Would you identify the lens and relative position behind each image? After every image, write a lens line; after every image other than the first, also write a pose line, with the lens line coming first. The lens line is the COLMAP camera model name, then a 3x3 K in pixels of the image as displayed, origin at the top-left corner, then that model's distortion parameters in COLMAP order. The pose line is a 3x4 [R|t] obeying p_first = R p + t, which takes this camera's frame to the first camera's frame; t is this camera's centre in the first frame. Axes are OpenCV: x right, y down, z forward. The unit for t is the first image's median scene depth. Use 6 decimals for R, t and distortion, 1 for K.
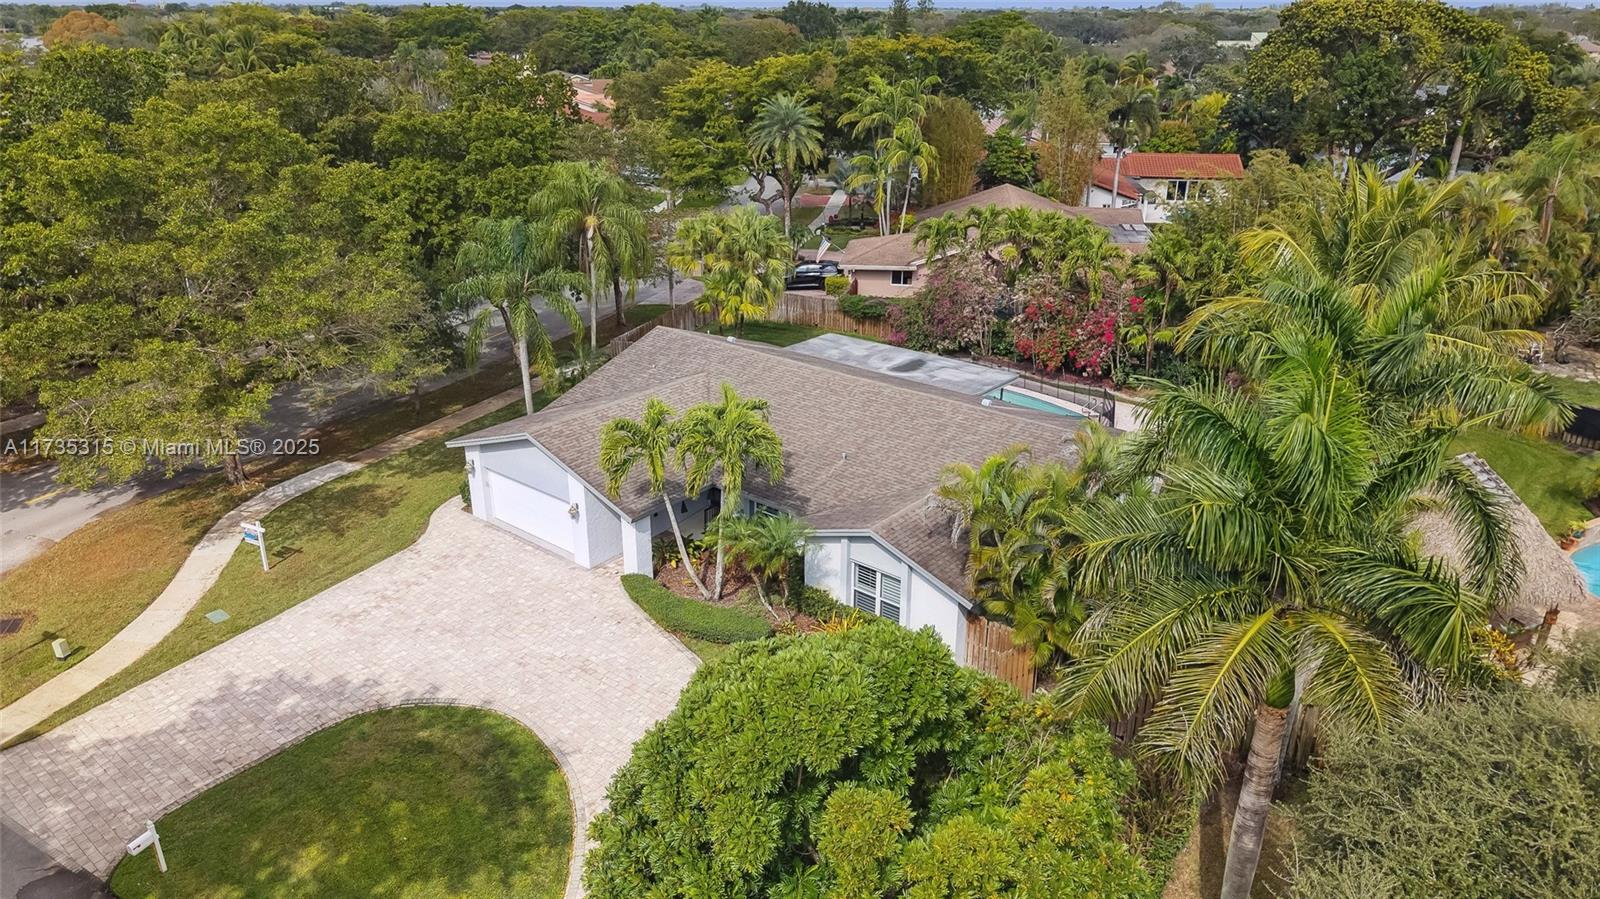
lens RADIAL K [[1072.4, 0, 800.0], [0, 1072.4, 449.5], [0, 0, 1]] dist [0.035351, -0.038295]
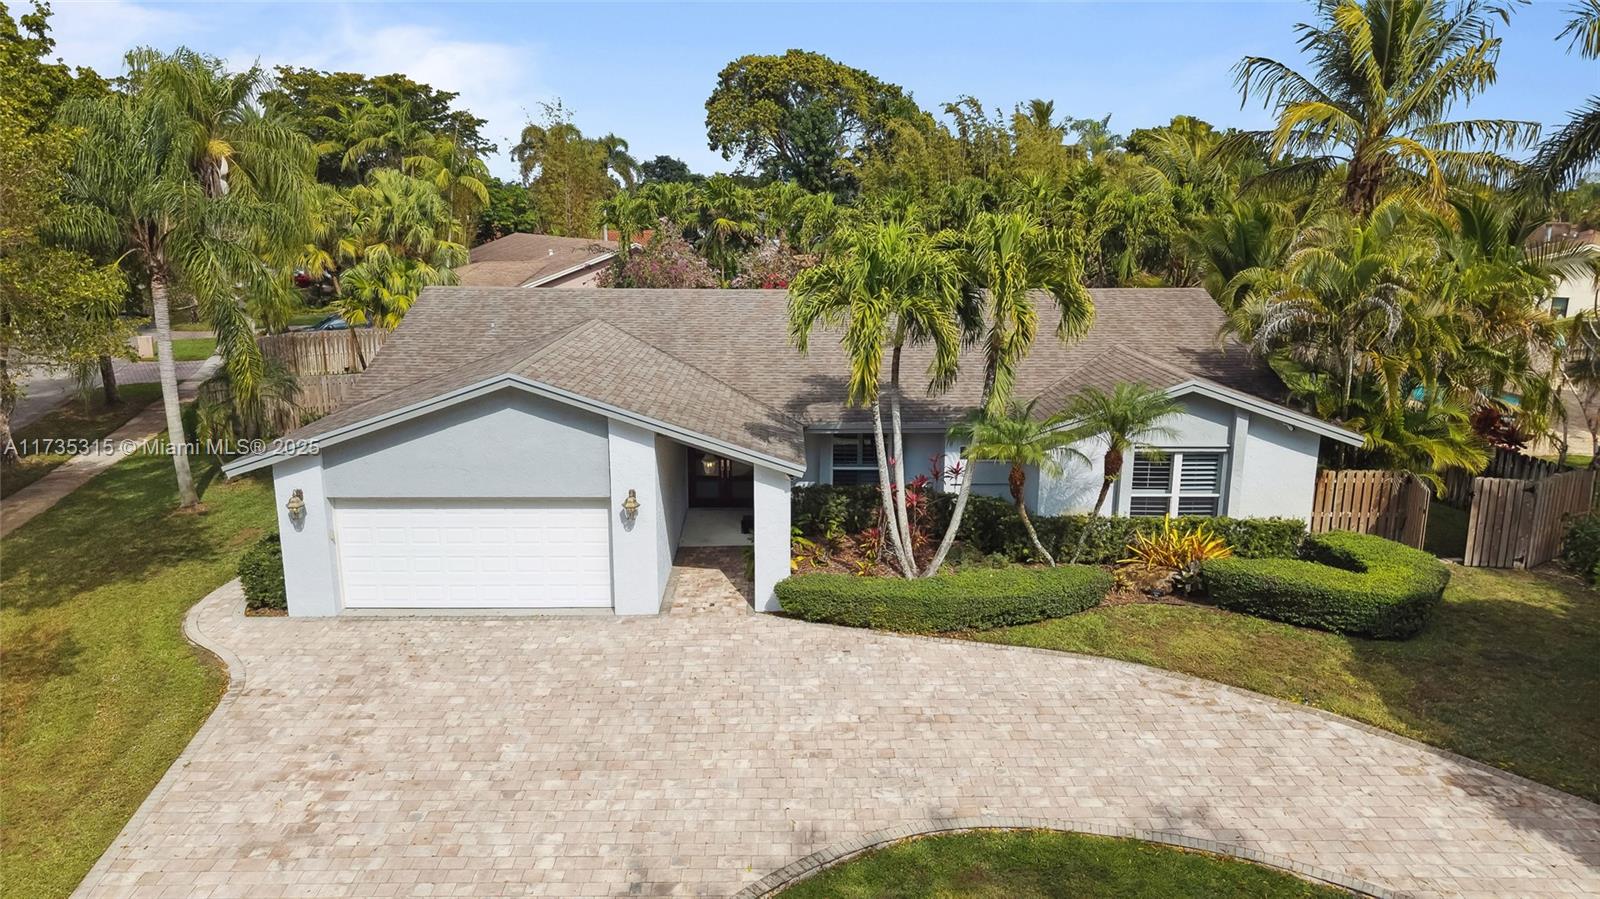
lens RADIAL K [[1072.4, 0, 800.0], [0, 1072.4, 449.5], [0, 0, 1]] dist [0.035351, -0.038295]
pose [[0.765437, -0.147003, 0.626495, -0.511633], [0.242800, 0.967575, -0.069613, 0.094928], [-0.595948, 0.205397, 0.776310, 0.580045]]
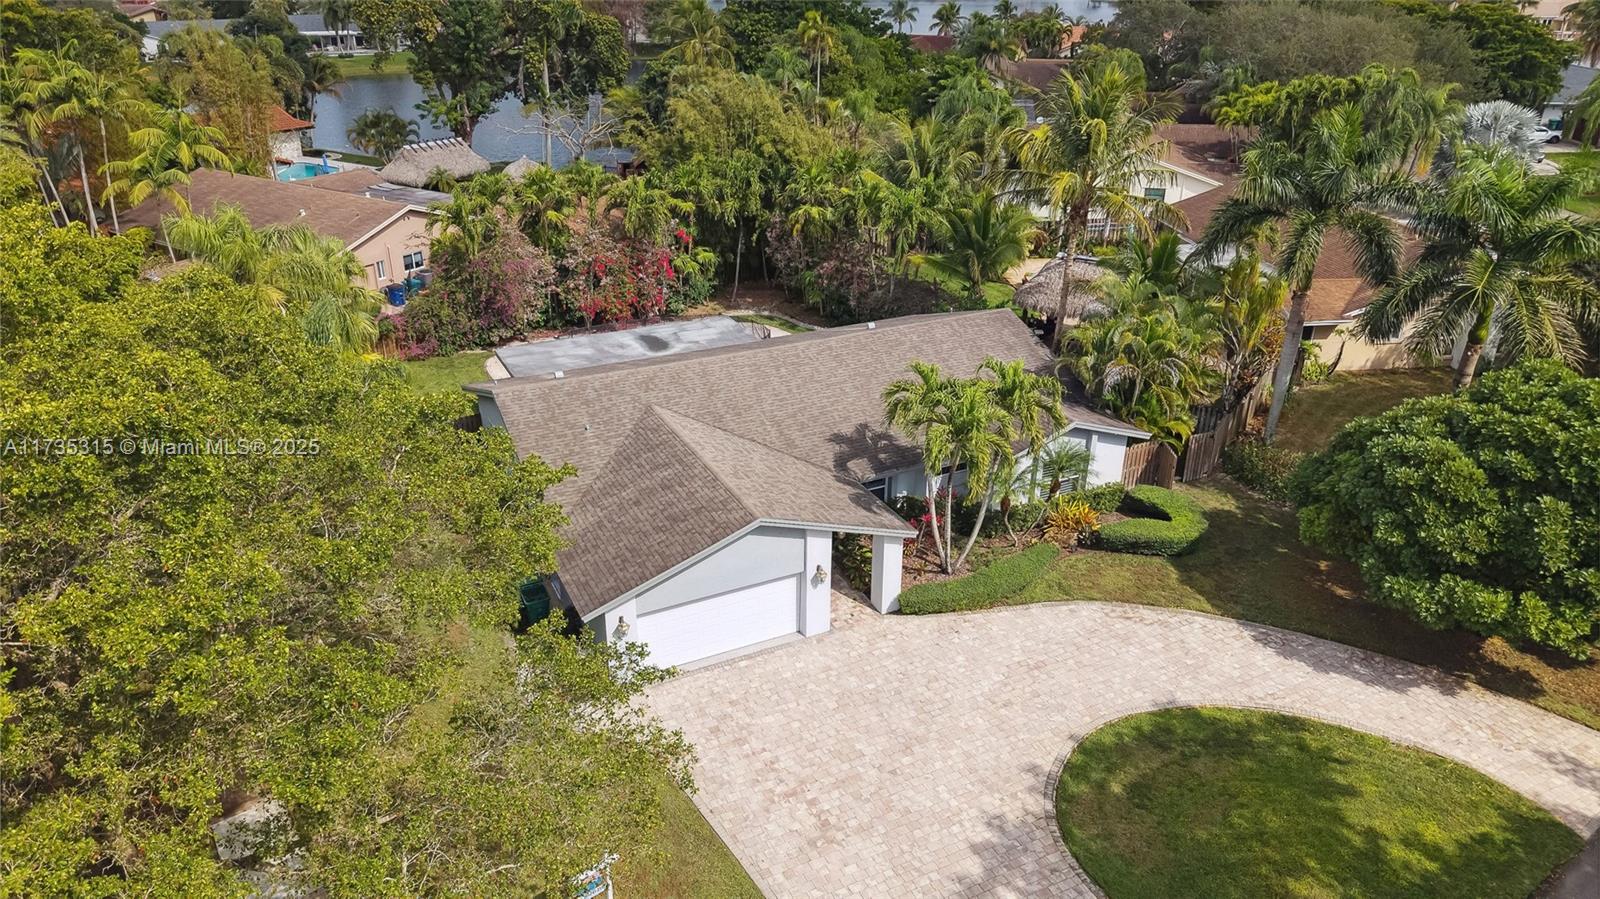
lens RADIAL K [[1072.4, 0, 800.0], [0, 1072.4, 449.5], [0, 0, 1]] dist [0.035351, -0.038295]
pose [[0.414063, -0.389510, 0.822699, -0.947536], [0.340232, 0.904535, 0.257017, -0.276546], [-0.844271, 0.173488, 0.507059, 0.614684]]
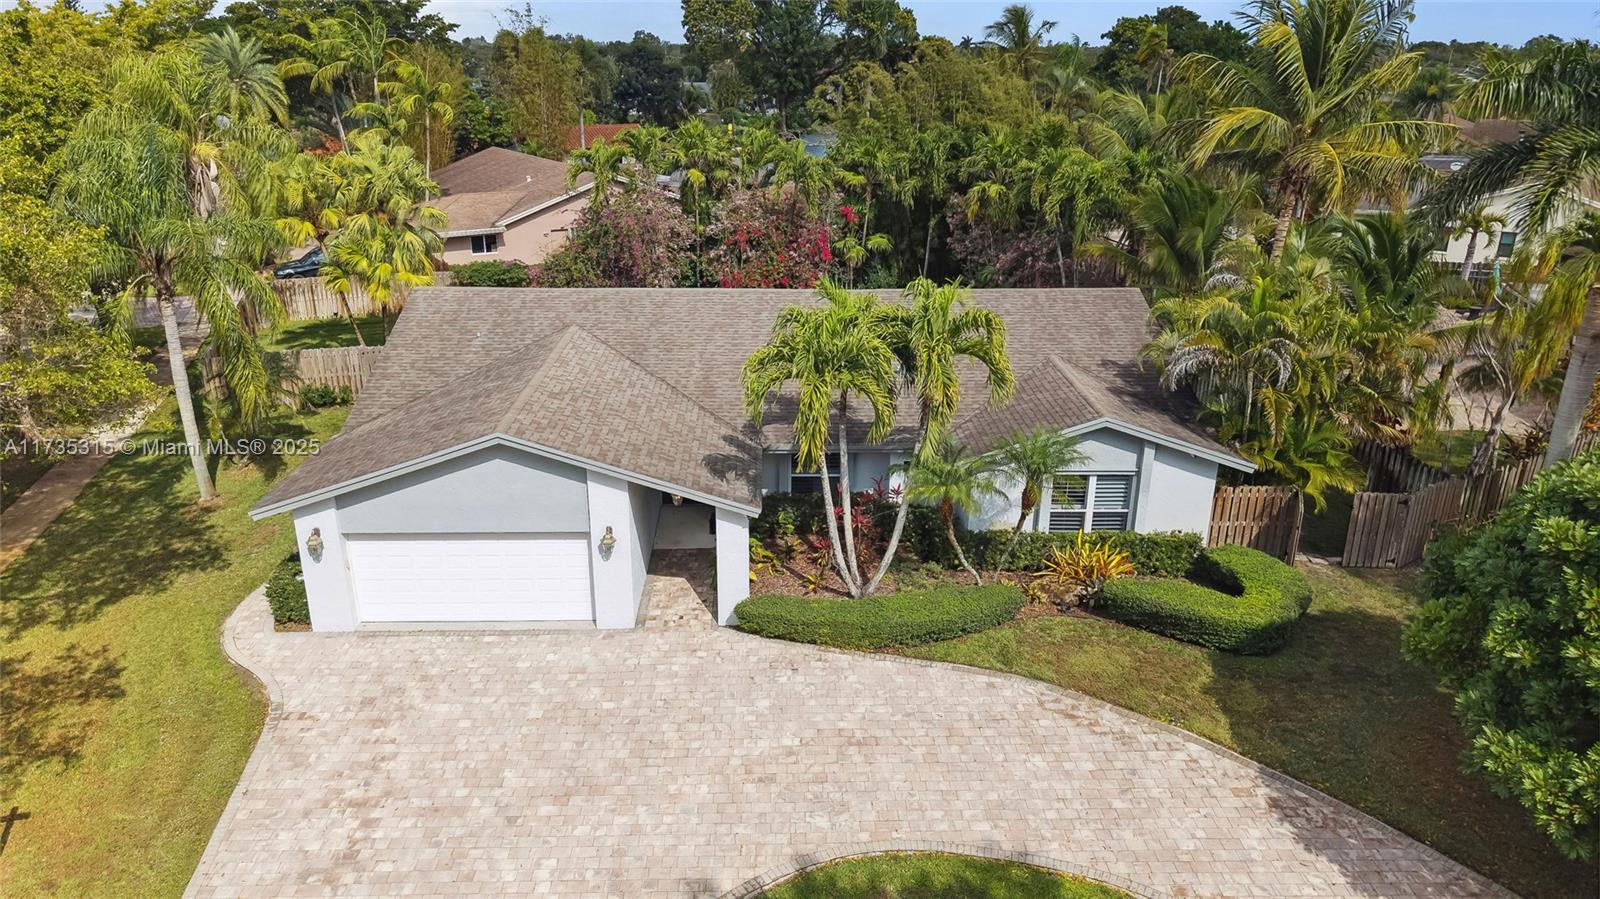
lens RADIAL K [[1072.4, 0, 800.0], [0, 1072.4, 449.5], [0, 0, 1]] dist [0.035351, -0.038295]
pose [[0.757384, -0.226116, 0.612569, -0.527313], [0.243025, 0.968346, 0.056965, -0.000511], [-0.606059, 0.105726, 0.788362, 0.489650]]
